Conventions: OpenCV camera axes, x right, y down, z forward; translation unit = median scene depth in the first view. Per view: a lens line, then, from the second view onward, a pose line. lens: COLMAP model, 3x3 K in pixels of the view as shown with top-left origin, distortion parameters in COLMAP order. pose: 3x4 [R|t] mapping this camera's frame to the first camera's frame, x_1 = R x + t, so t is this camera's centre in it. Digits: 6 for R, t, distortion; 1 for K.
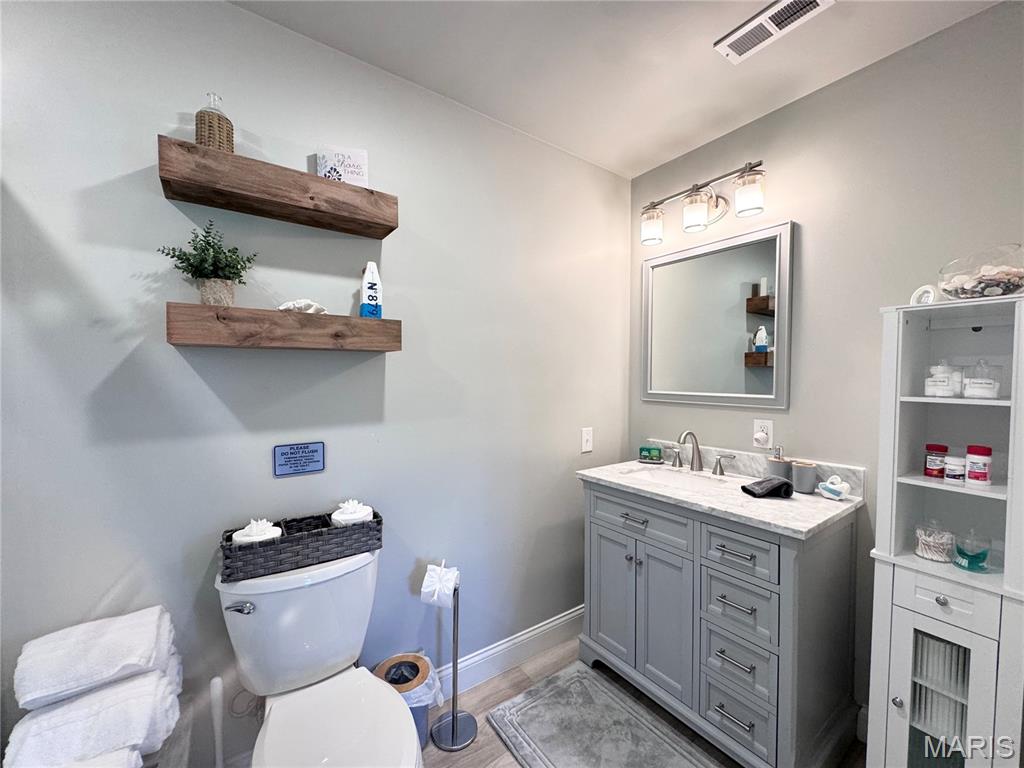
lens RADIAL K [[407.0, 0, 512.9], [0, 407.0, 386.8], [0, 0, 1]] dist [-0.003634, 0.000275]
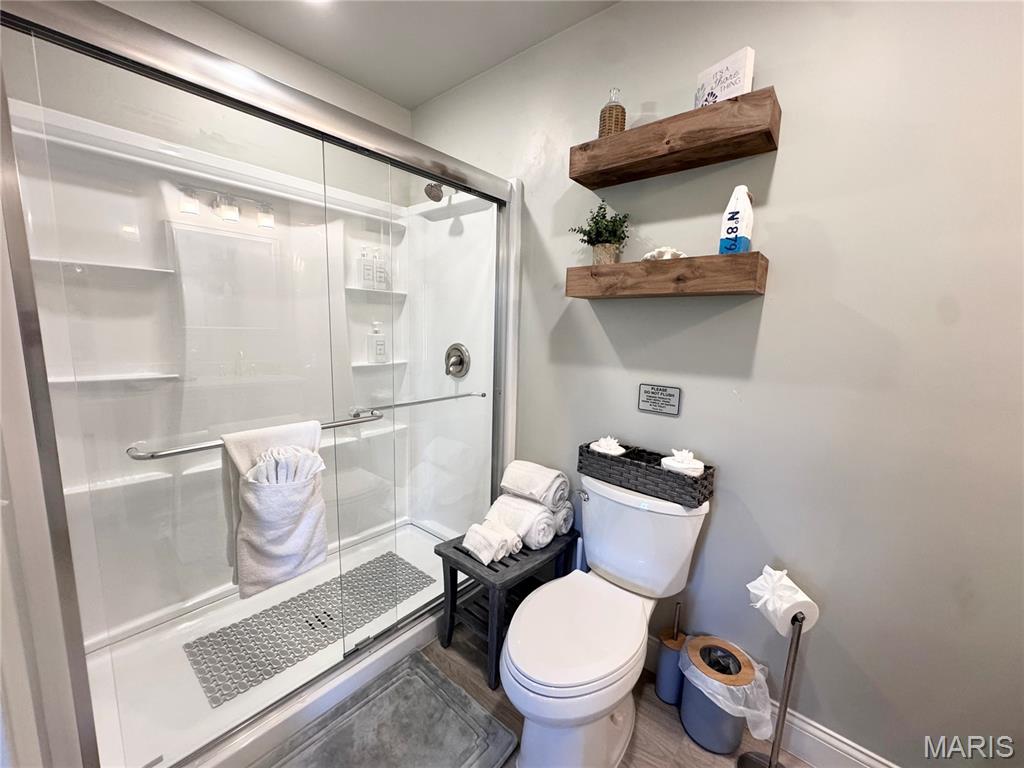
lens RADIAL K [[407.0, 0, 512.9], [0, 407.0, 386.8], [0, 0, 1]] dist [-0.003634, 0.000275]
pose [[0.243081, 0.143326, -0.959359, 0.450107], [-0.056841, 0.989429, 0.133416, 0.022421], [0.968339, 0.022100, 0.248658, 0.377336]]
